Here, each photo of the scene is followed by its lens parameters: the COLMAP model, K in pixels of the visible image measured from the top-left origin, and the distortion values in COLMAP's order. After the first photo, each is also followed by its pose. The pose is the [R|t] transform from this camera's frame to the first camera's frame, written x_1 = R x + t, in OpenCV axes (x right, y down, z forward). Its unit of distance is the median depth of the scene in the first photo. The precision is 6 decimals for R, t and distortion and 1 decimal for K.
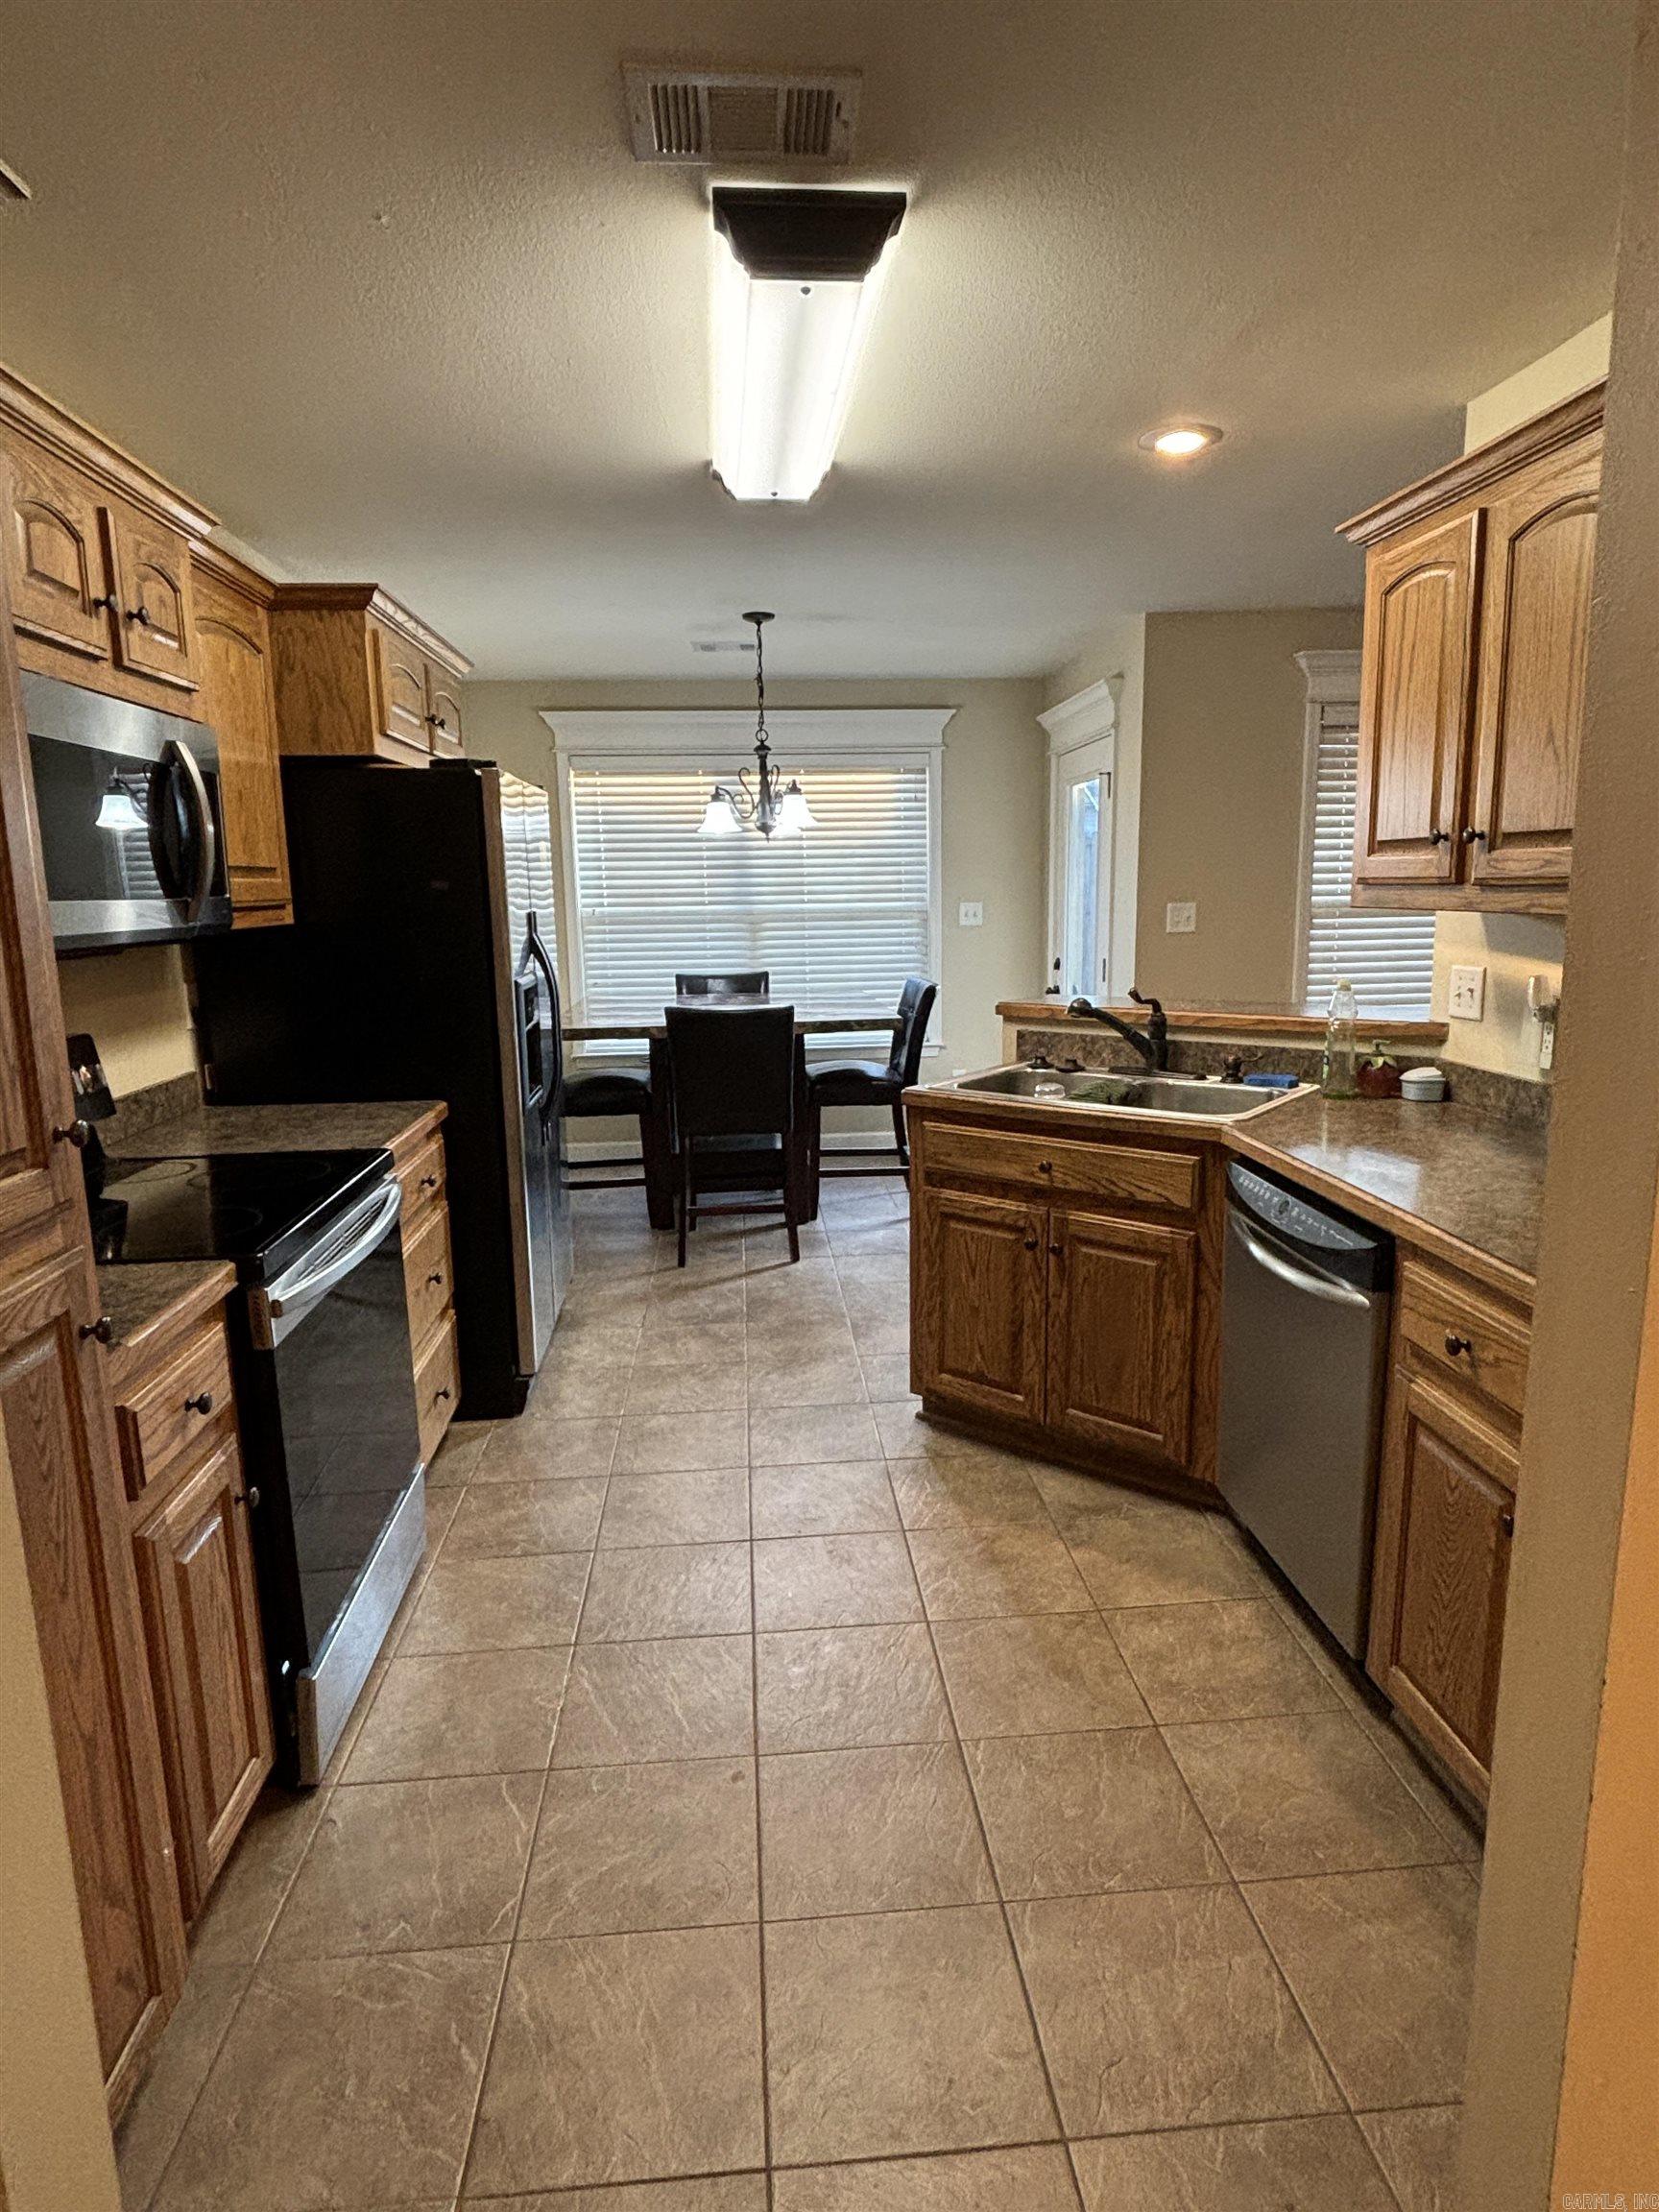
lens RADIAL K [[1241.2, 0, 836.7], [0, 1241.2, 1111.3], [0, 0, 1]] dist [0.001338, -0.000420]
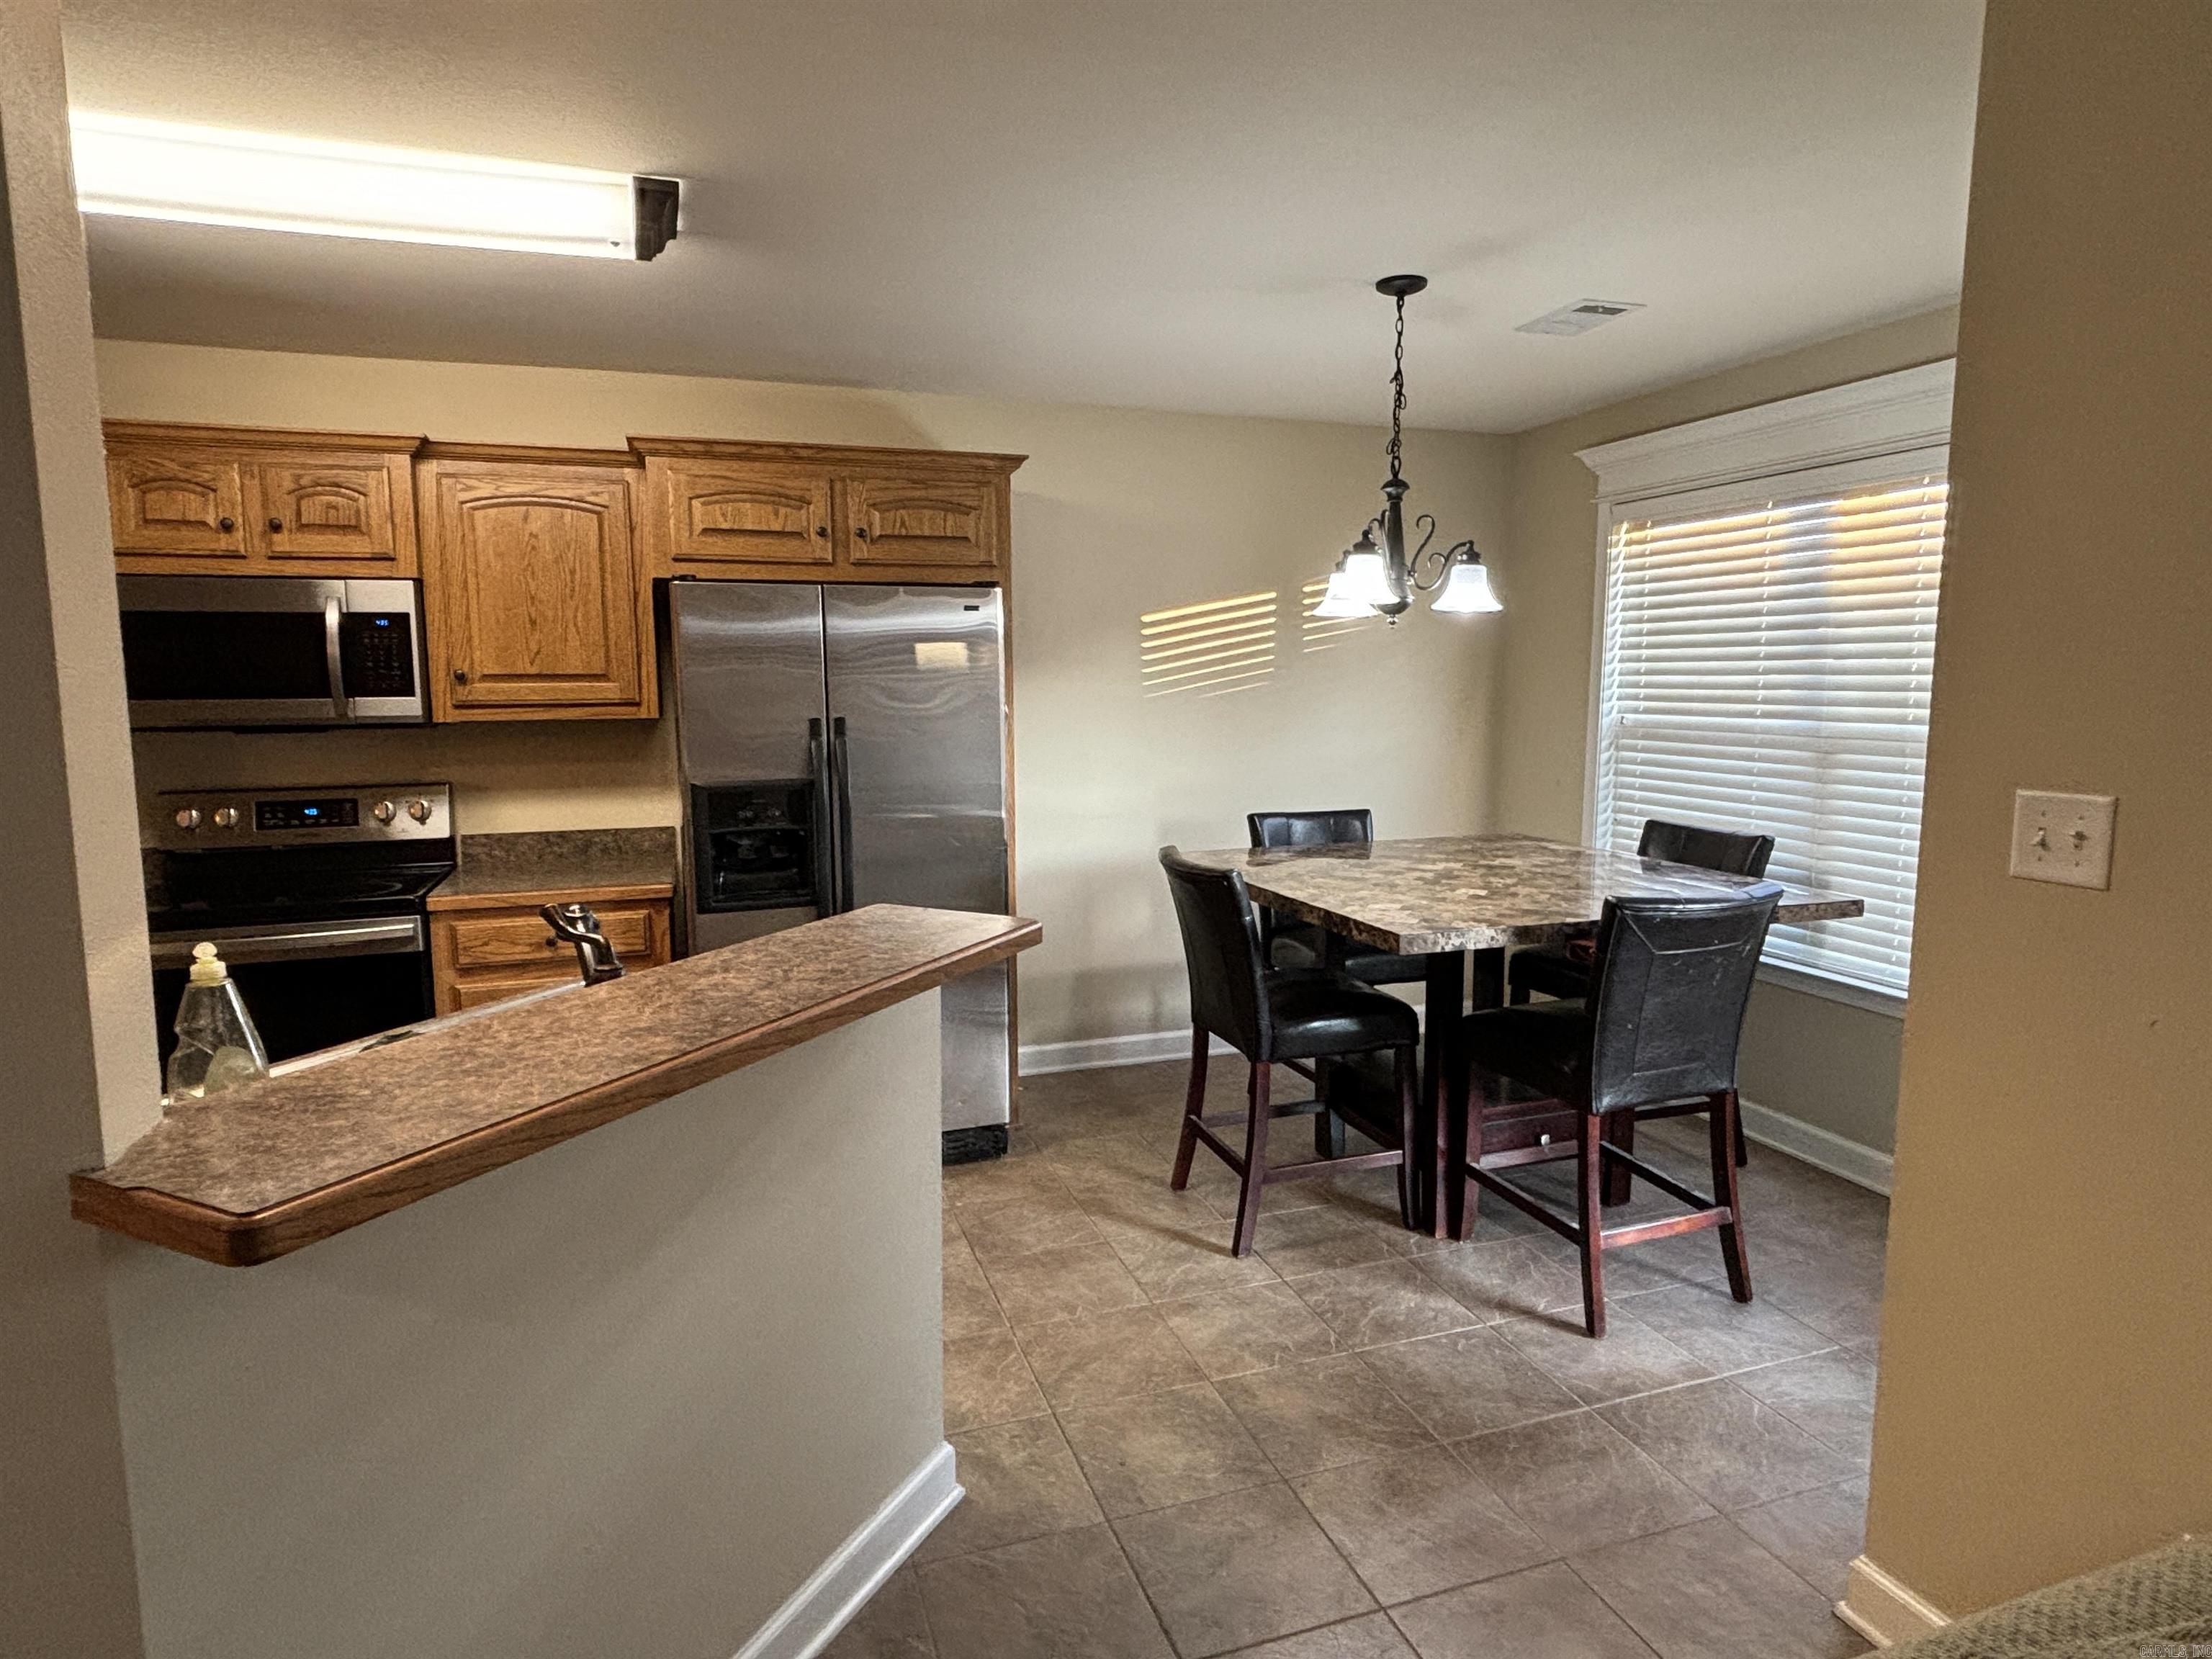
lens RADIAL K [[1241.2, 0, 1103.6], [0, 1241.2, 819.1], [0, 0, 1]] dist [0.001338, -0.000420]
pose [[0.219040, 0.125975, -0.967549, 0.432764], [-0.167987, 0.981692, 0.089787, -0.120042], [0.961146, 0.142869, 0.236191, 0.562494]]
